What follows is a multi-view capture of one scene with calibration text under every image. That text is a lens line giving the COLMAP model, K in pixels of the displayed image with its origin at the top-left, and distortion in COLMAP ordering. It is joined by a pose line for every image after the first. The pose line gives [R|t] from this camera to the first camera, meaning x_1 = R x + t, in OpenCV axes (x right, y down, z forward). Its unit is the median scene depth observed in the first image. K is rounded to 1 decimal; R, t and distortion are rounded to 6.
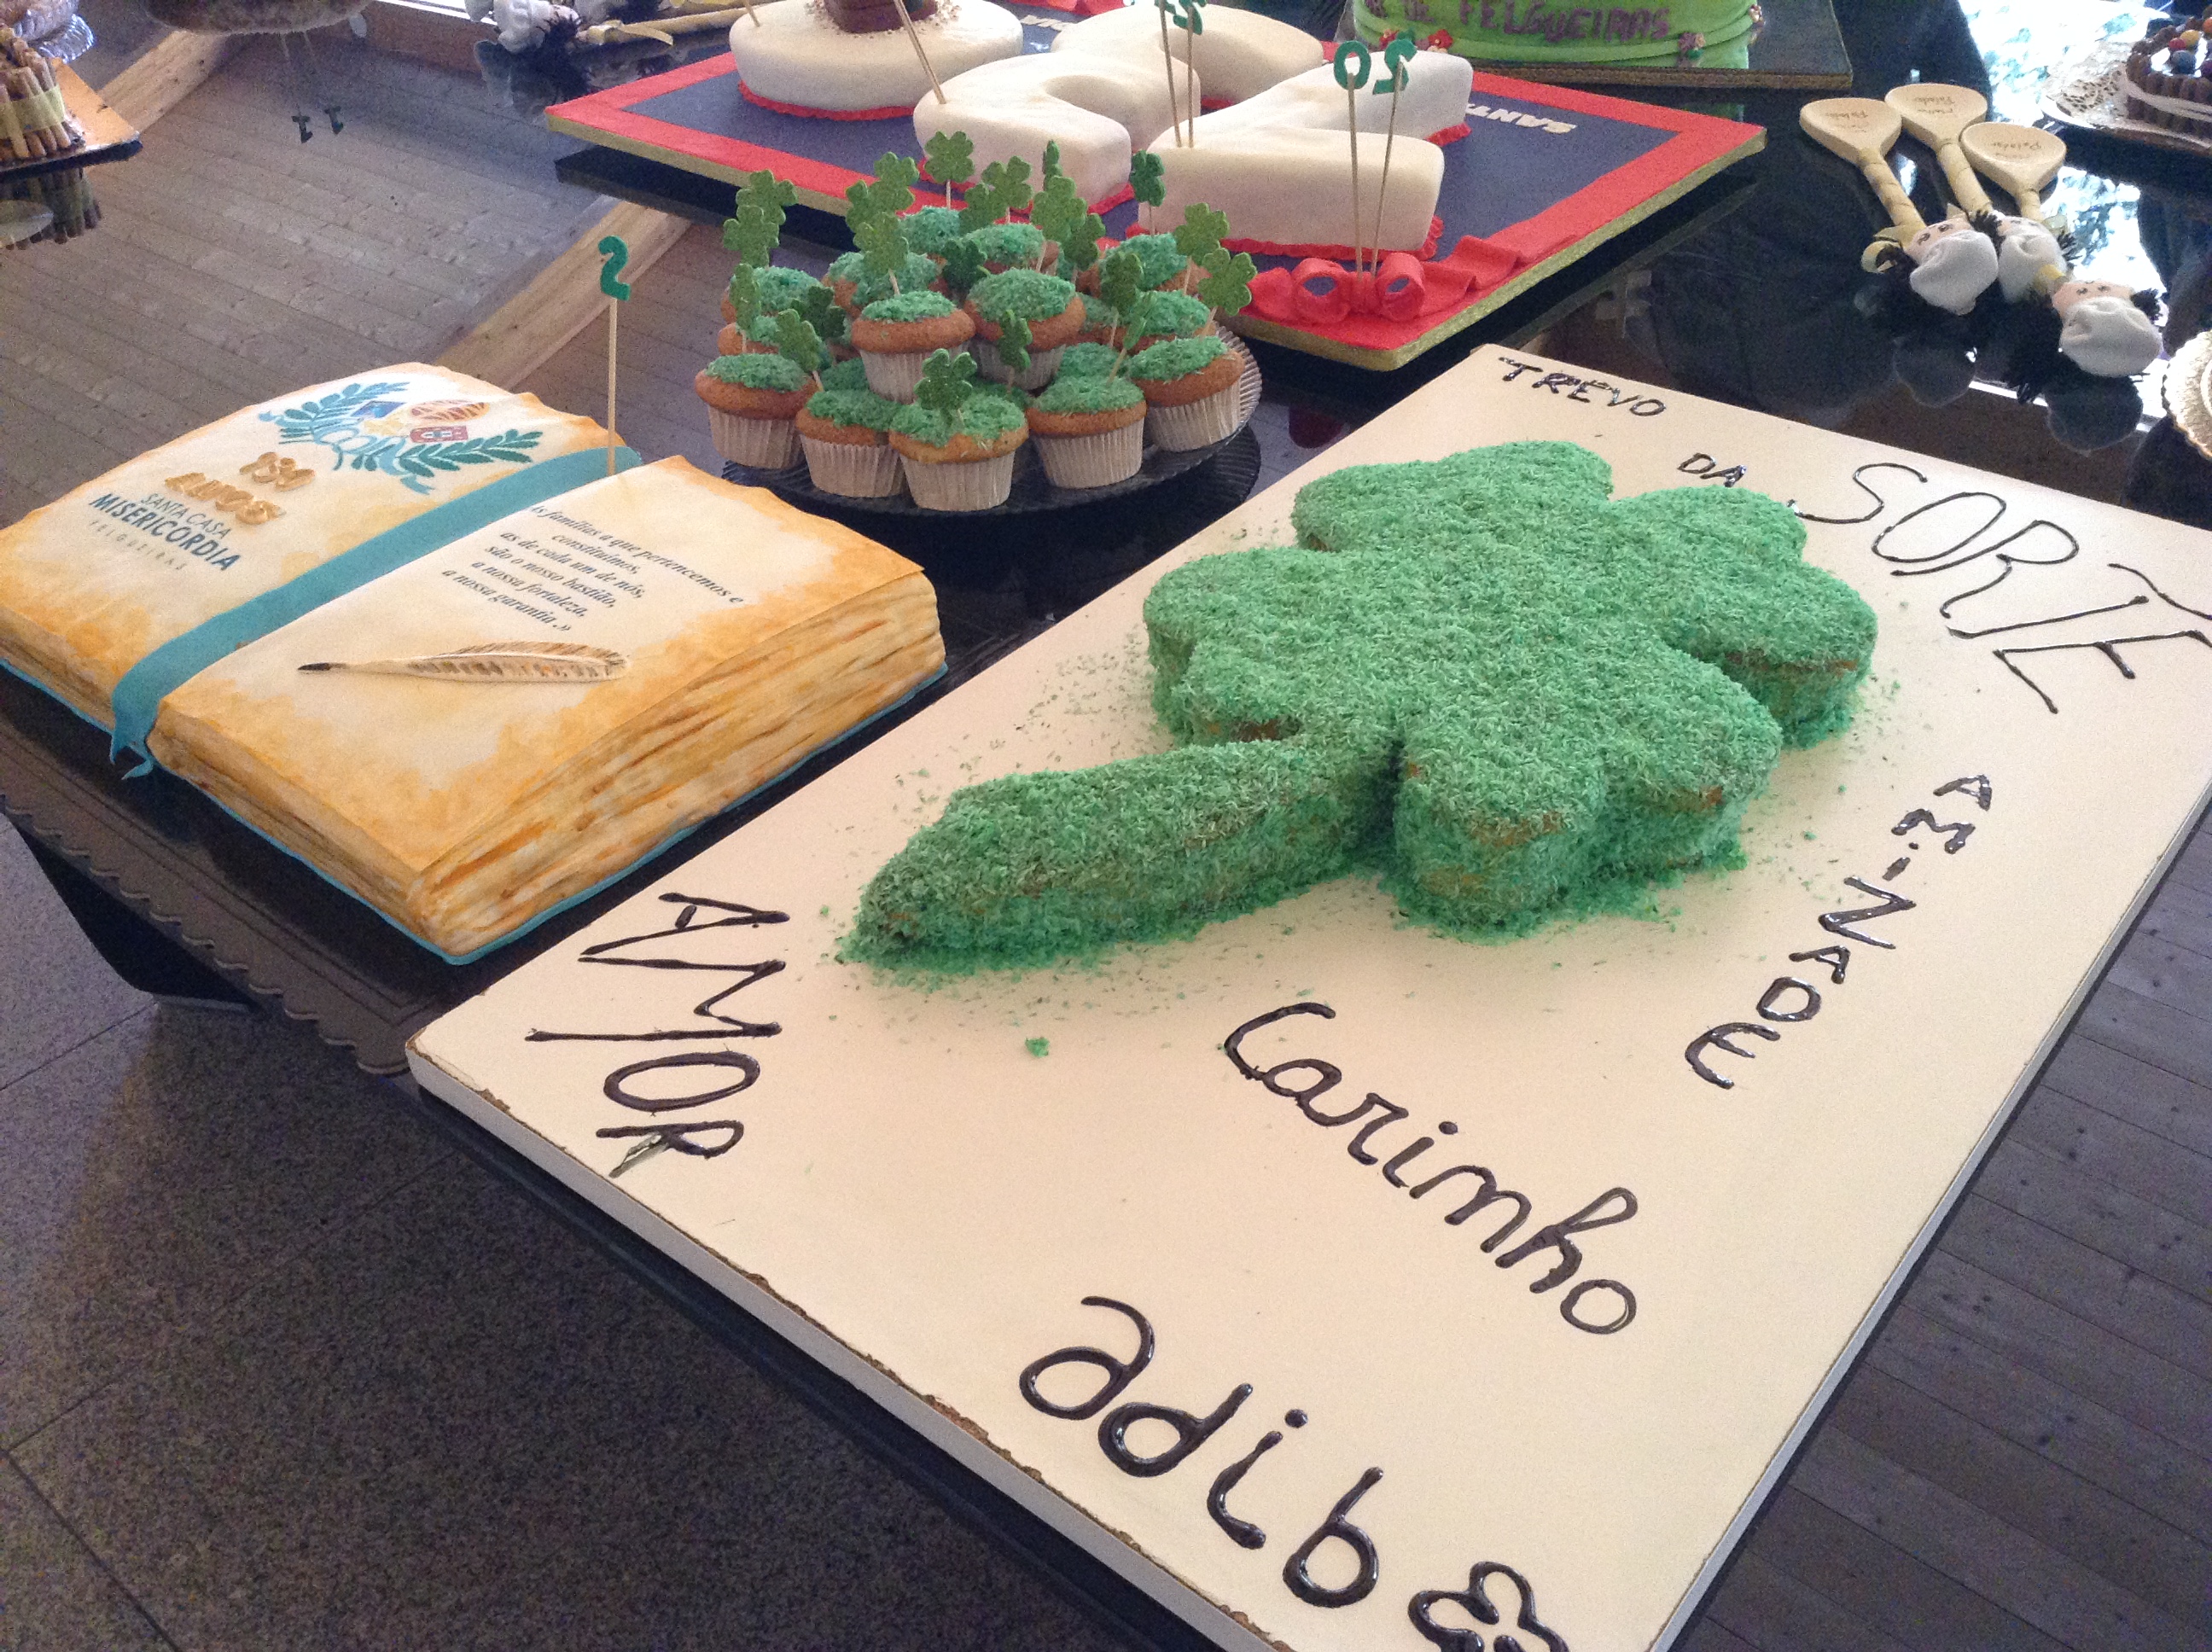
lens RADIAL K [[2046.3, 0, 1123.9], [0, 2046.3, 814.2], [0, 0, 1]] dist [0.141857, -0.311815]
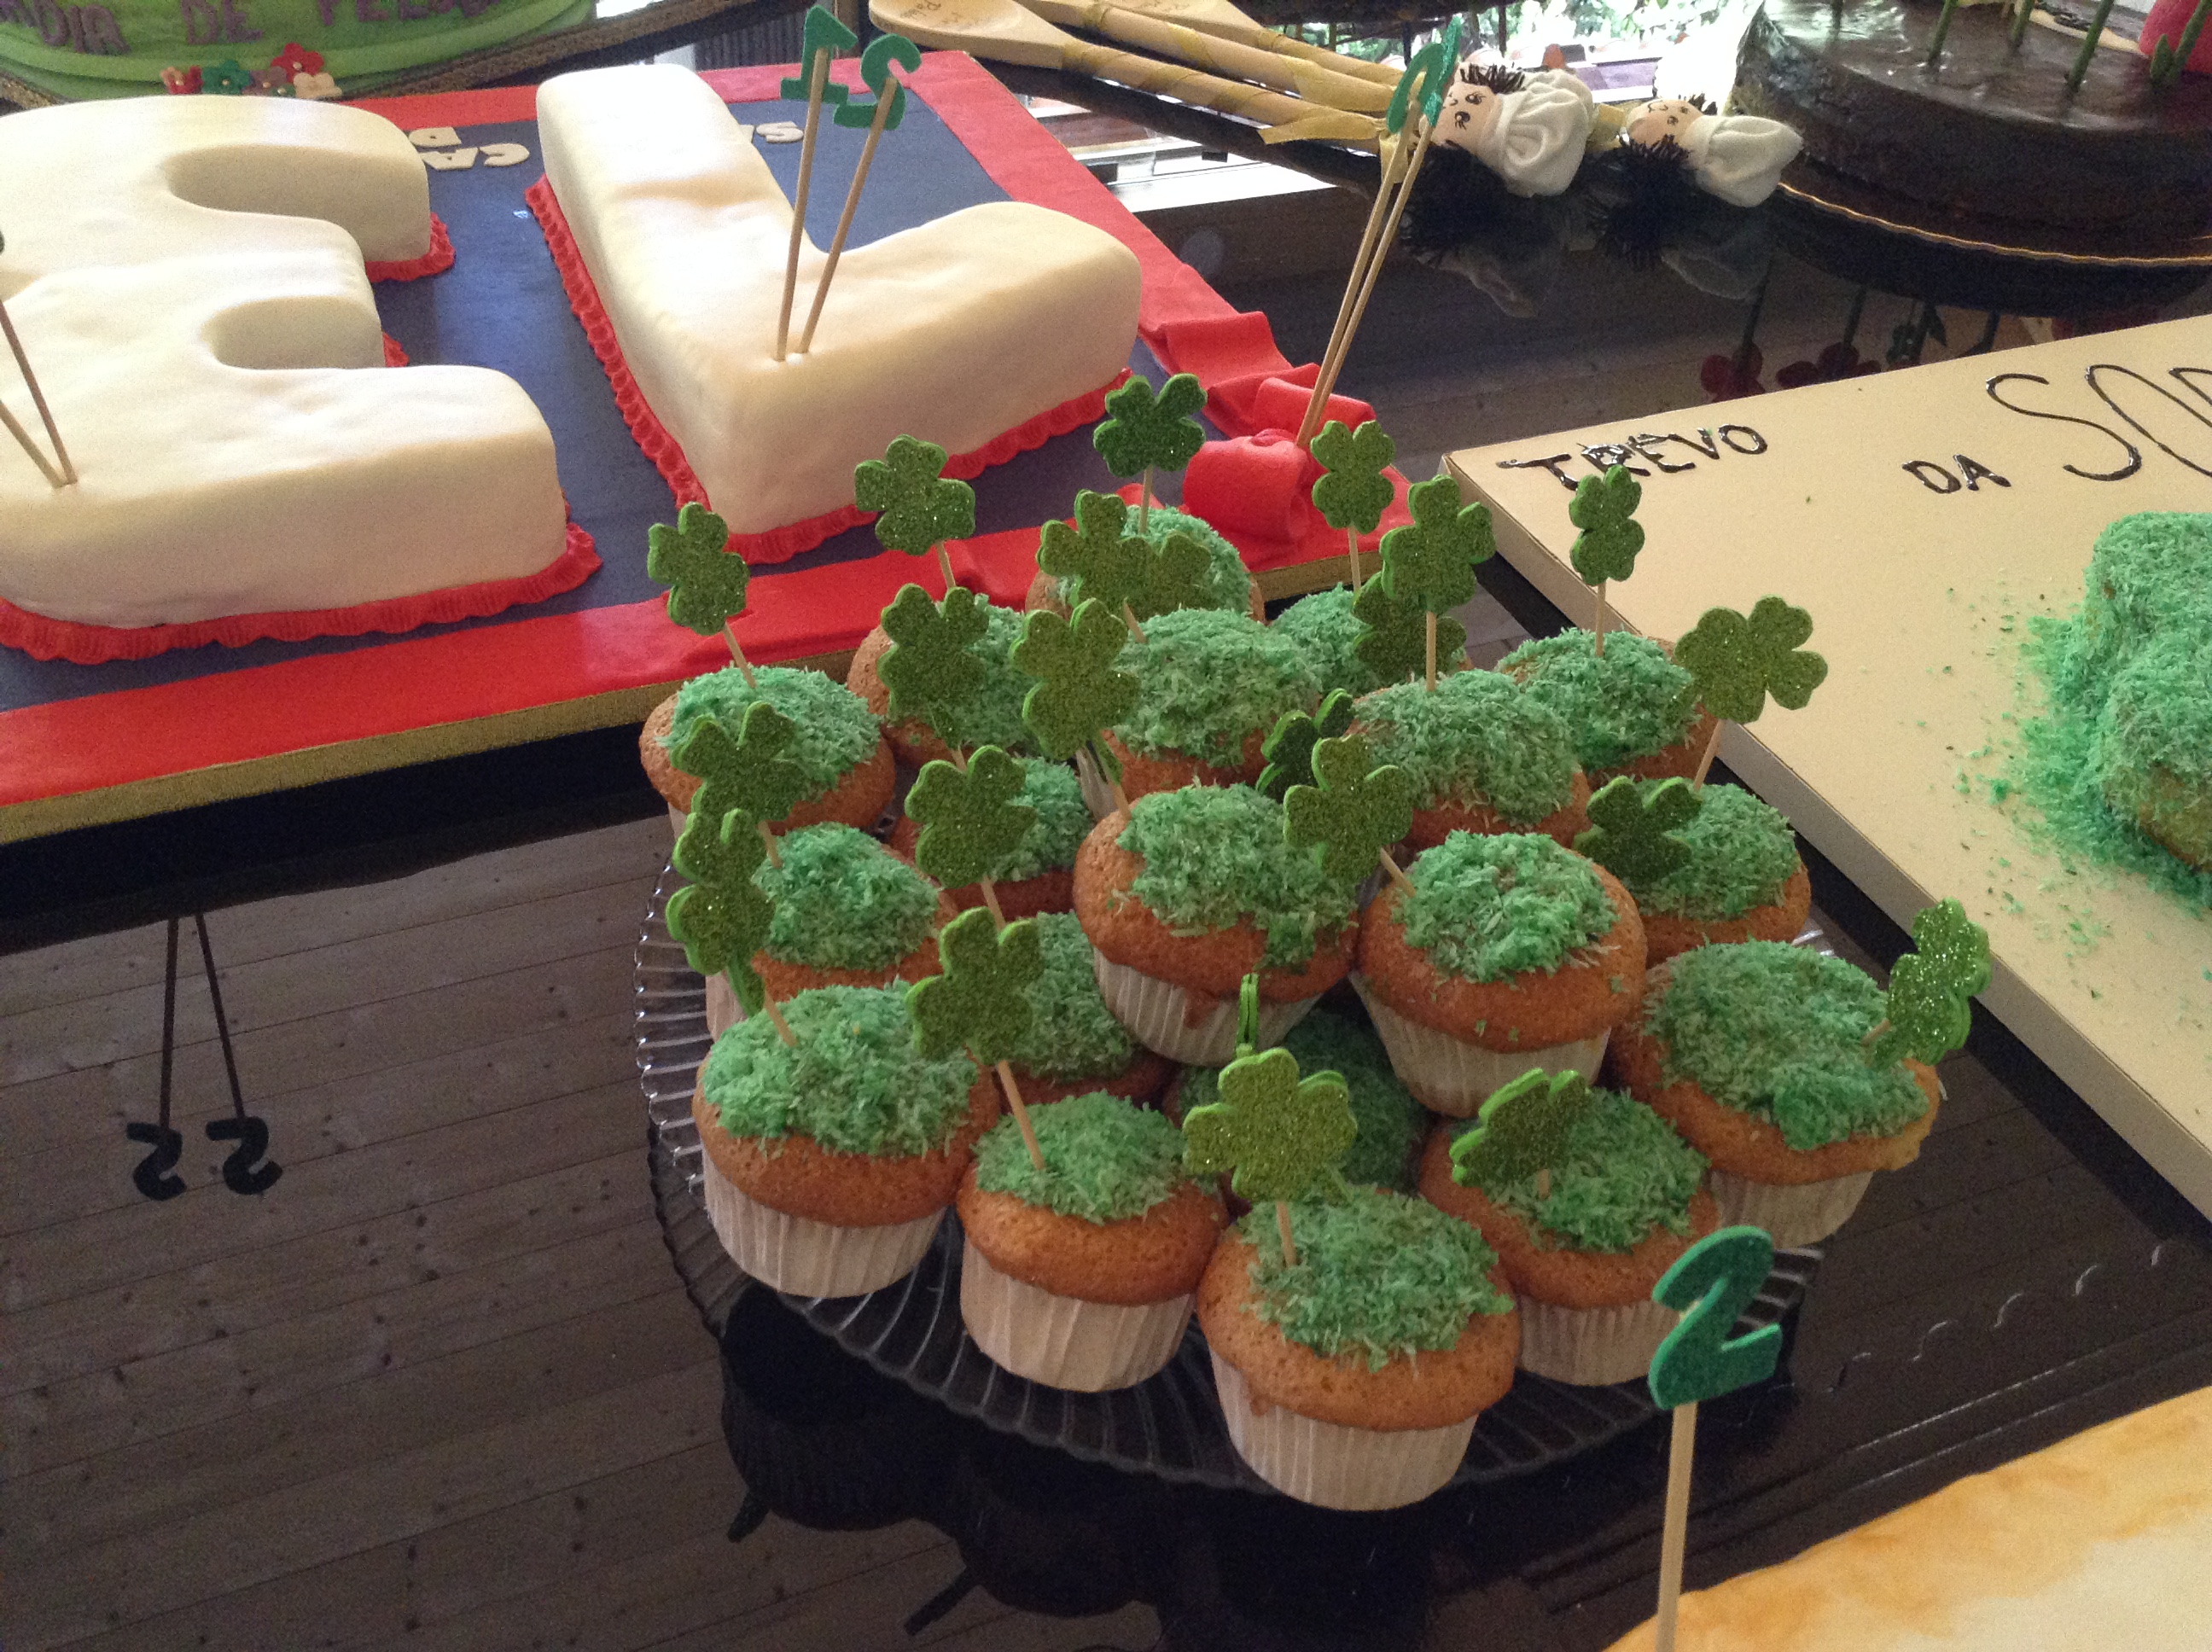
lens RADIAL K [[2037.7, 0, 1106.4], [0, 2037.7, 815.9], [0, 0, 1]] dist [0.141508, -0.326118]
pose [[0.444466, -0.518568, 0.730436, -0.581181], [0.457843, 0.832362, 0.312334, -0.574089], [-0.769954, 0.195603, 0.607380, 1.093400]]
